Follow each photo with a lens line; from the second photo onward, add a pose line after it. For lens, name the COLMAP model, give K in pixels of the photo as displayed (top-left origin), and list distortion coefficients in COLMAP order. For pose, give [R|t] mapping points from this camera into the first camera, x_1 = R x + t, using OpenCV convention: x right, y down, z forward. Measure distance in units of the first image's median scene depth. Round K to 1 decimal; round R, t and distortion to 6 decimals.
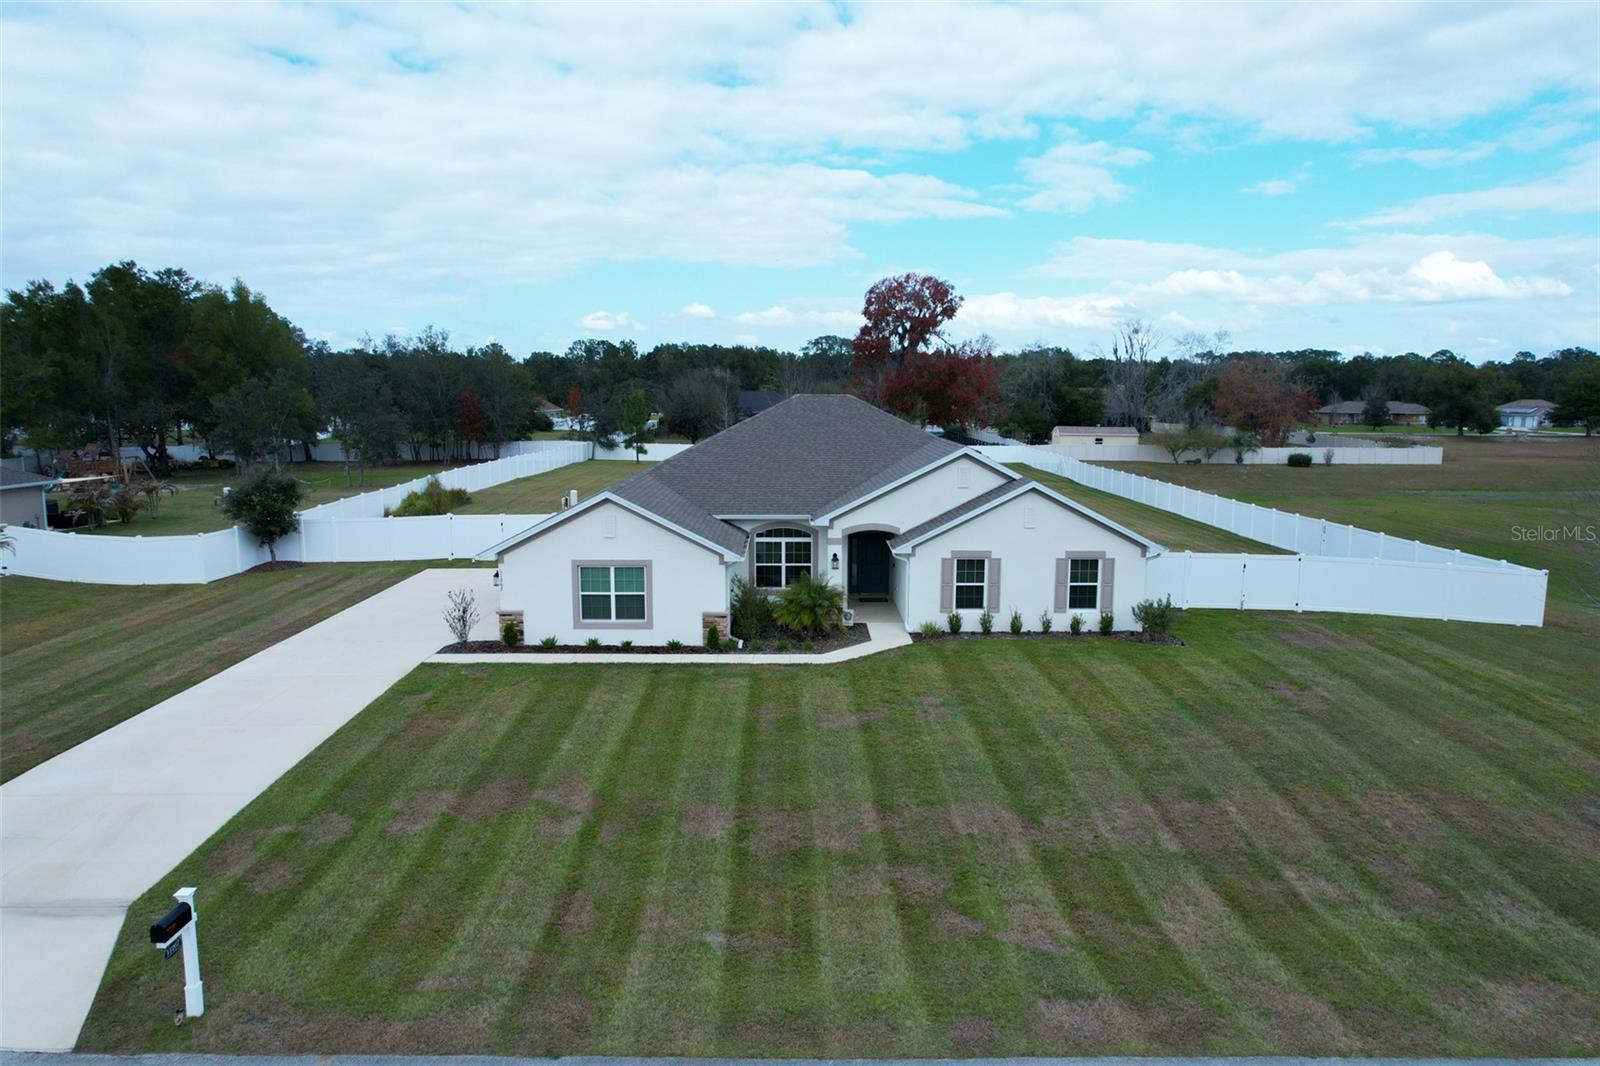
lens RADIAL K [[1024.5, 0, 804.5], [0, 1024.5, 531.8], [0, 0, 1]] dist [-0.079474, 0.073430]
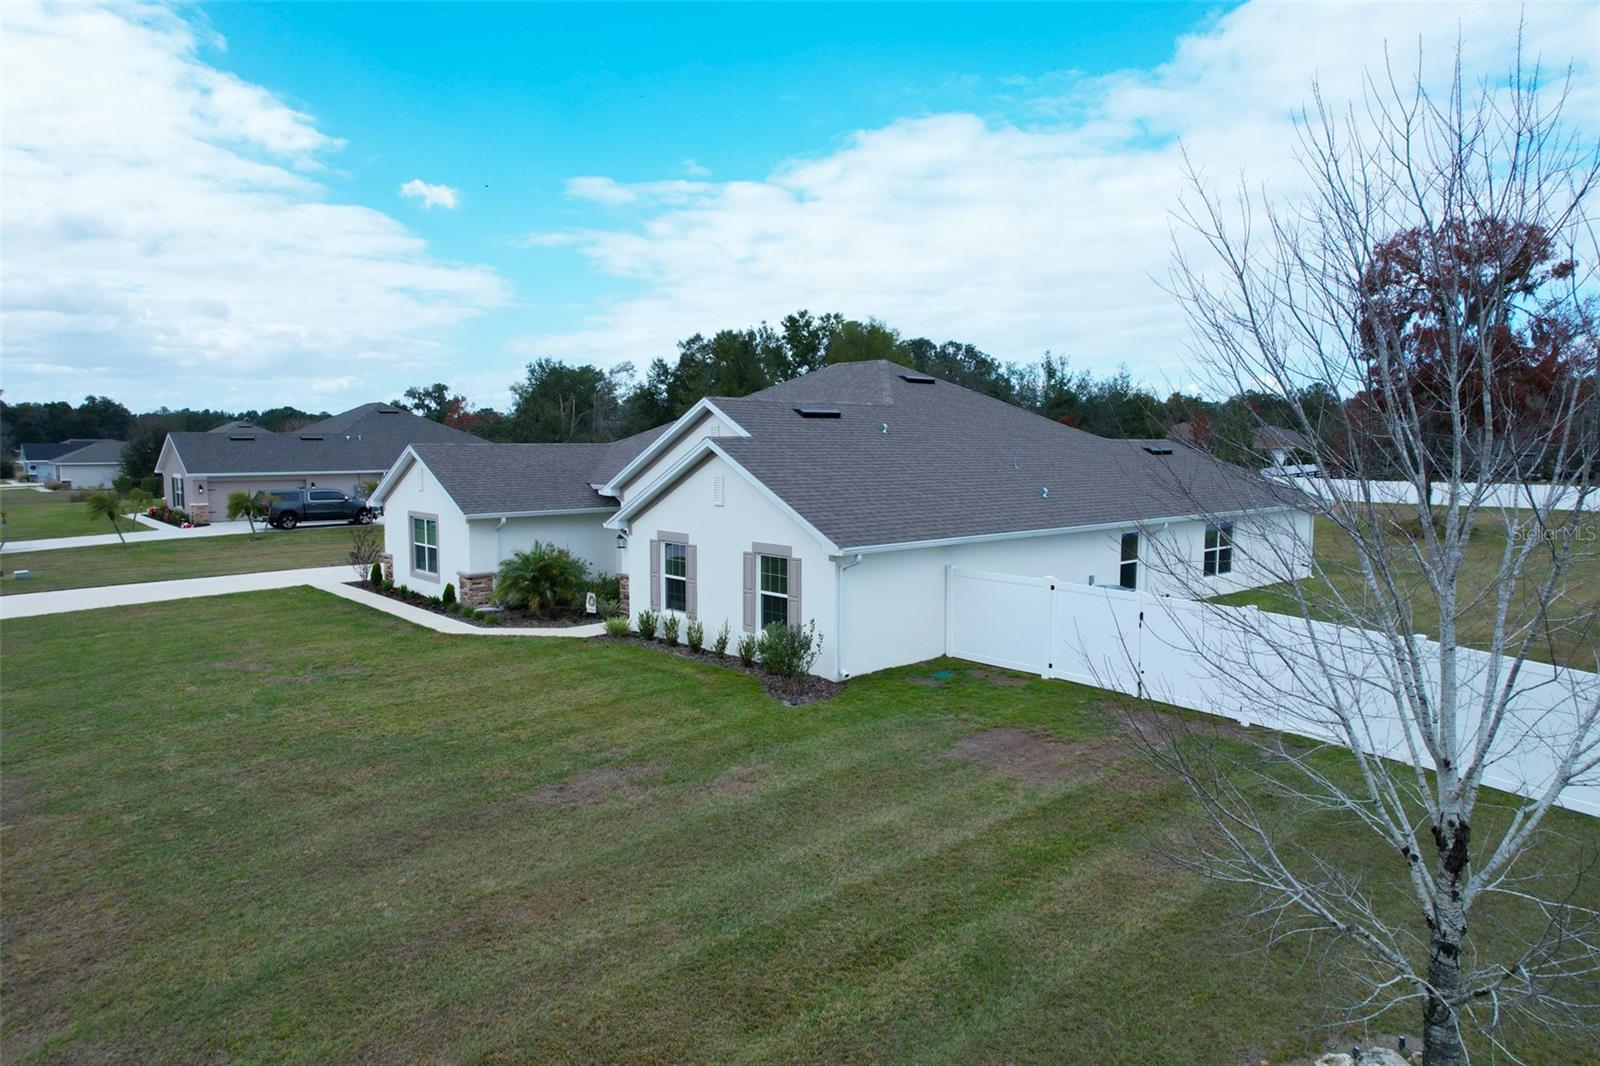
lens RADIAL K [[1024.5, 0, 804.5], [0, 1024.5, 531.8], [0, 0, 1]] dist [-0.079474, 0.073430]
pose [[0.662542, 0.064342, -0.746256, 0.767810], [-0.102209, 0.994751, -0.004976, 0.011563], [0.742018, 0.079570, 0.665641, 0.553187]]
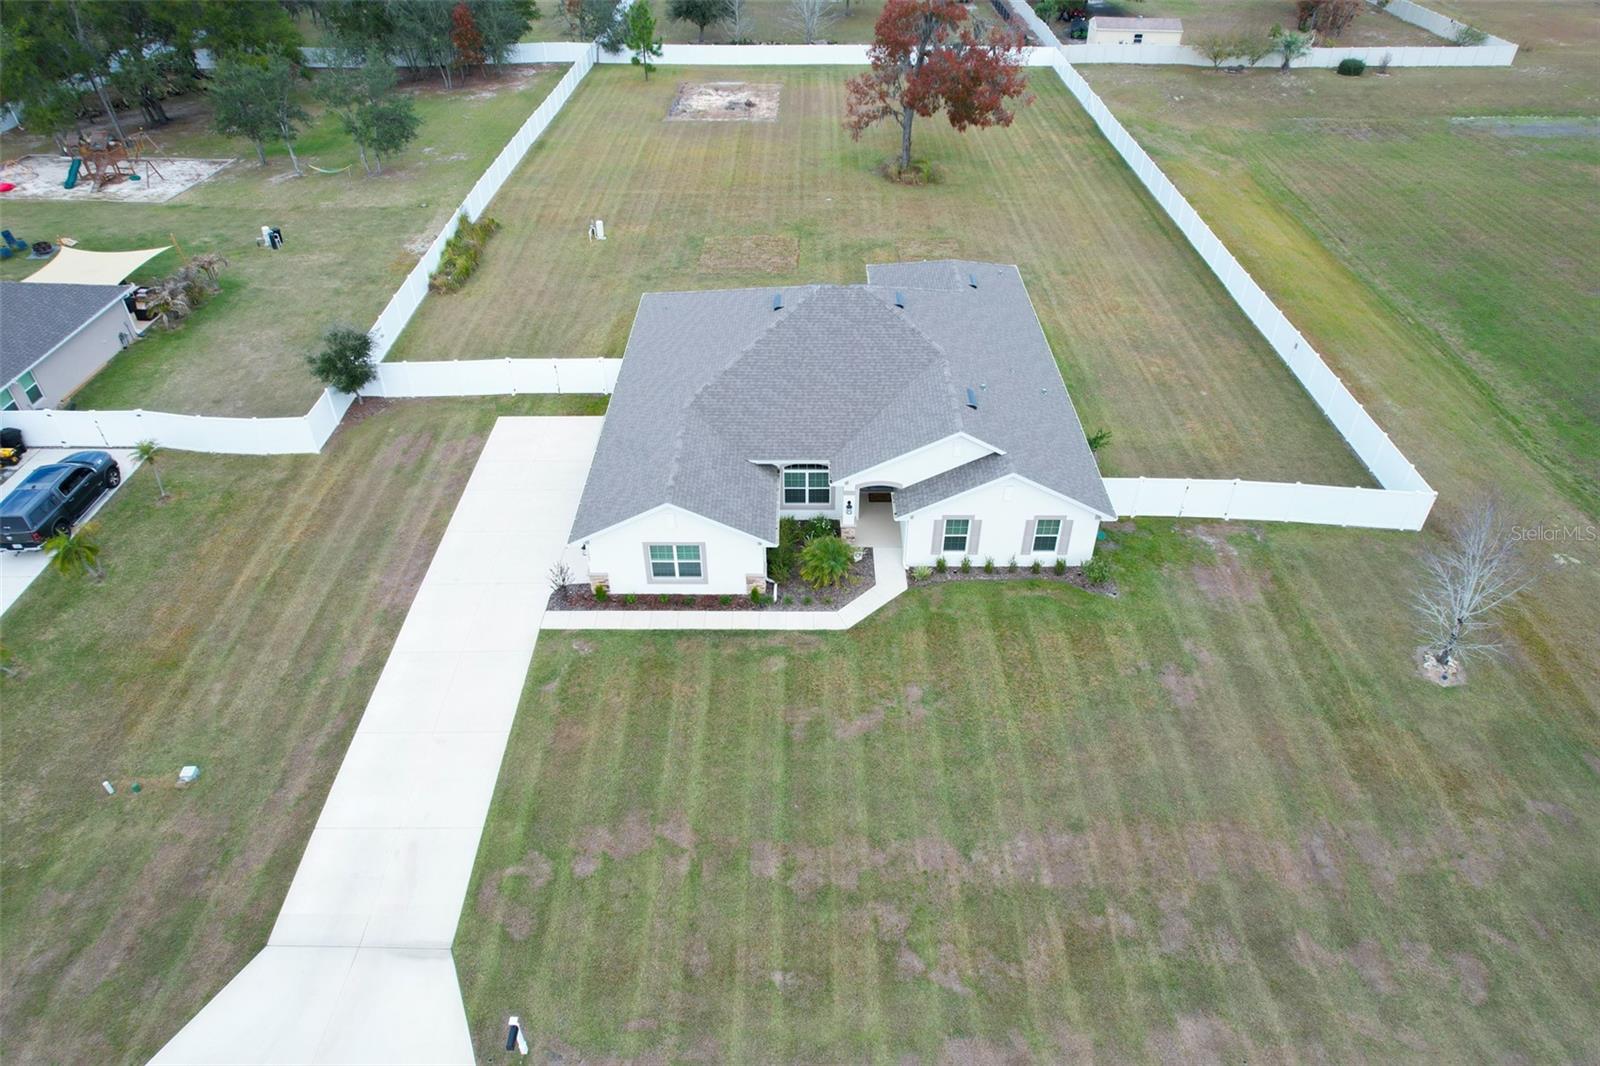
lens RADIAL K [[1024.5, 0, 804.5], [0, 1024.5, 531.8], [0, 0, 1]] dist [-0.079474, 0.073430]
pose [[0.999918, 0.004553, -0.011940, -0.009343], [0.001990, 0.867495, 0.497442, -0.566768], [0.012622, -0.497425, 0.867415, -0.090940]]
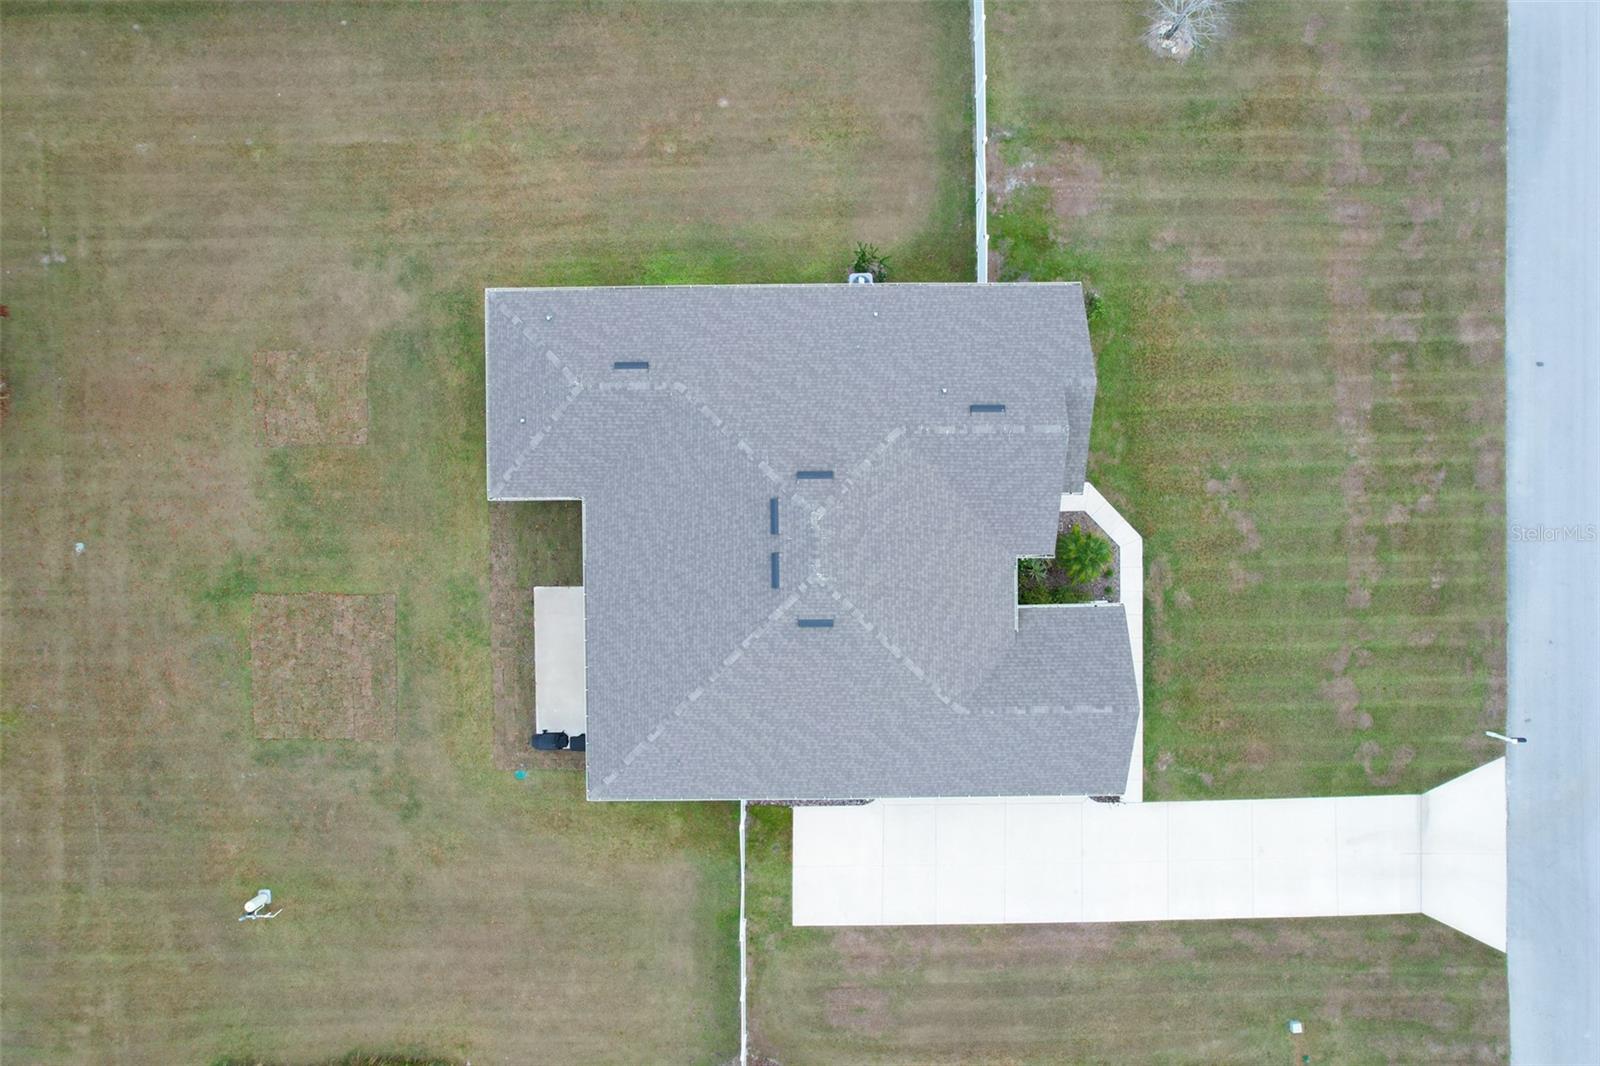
lens RADIAL K [[1024.5, 0, 804.5], [0, 1024.5, 531.8], [0, 0, 1]] dist [-0.079474, 0.073430]
pose [[-0.000677, -0.999827, -0.018593, 0.059824], [0.138199, -0.018508, 0.990232, -1.282953], [-0.990404, -0.001899, 0.138188, 1.125603]]
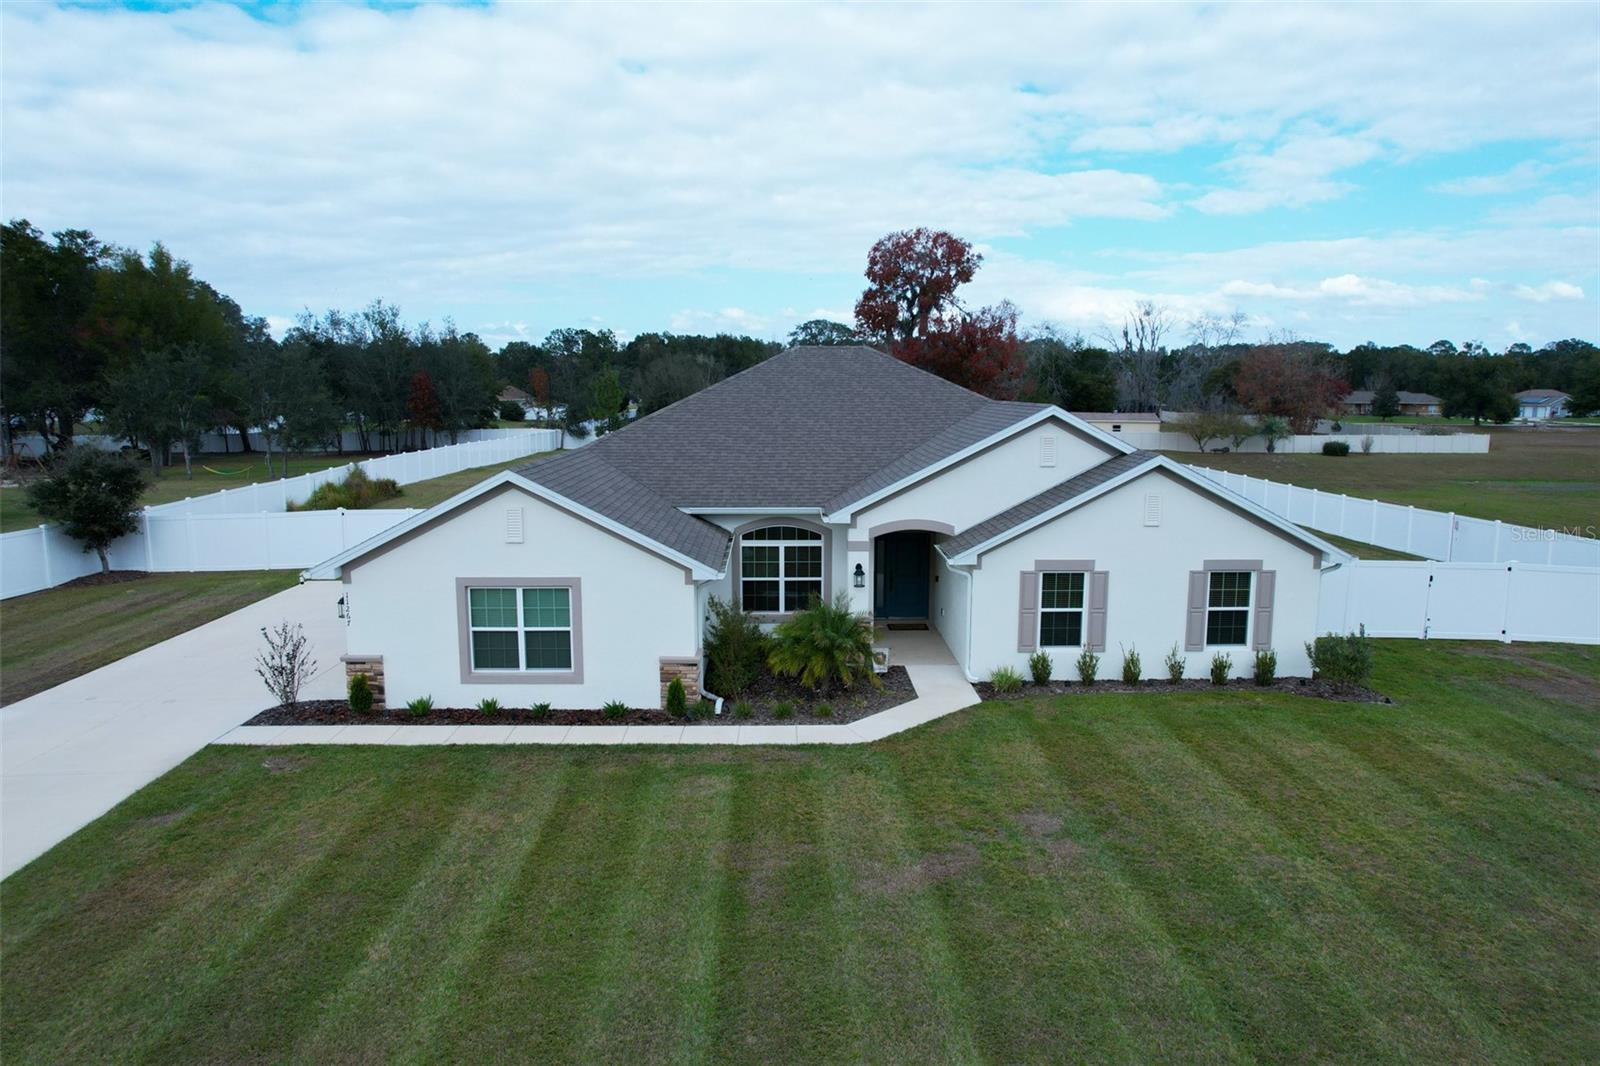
lens RADIAL K [[1024.5, 0, 804.5], [0, 1024.5, 531.8], [0, 0, 1]] dist [-0.079474, 0.073430]
pose [[0.999902, -0.002704, 0.013740, -0.015596], [0.002644, 0.999987, 0.004427, -0.003385], [-0.013752, -0.004390, 0.999896, 0.326300]]
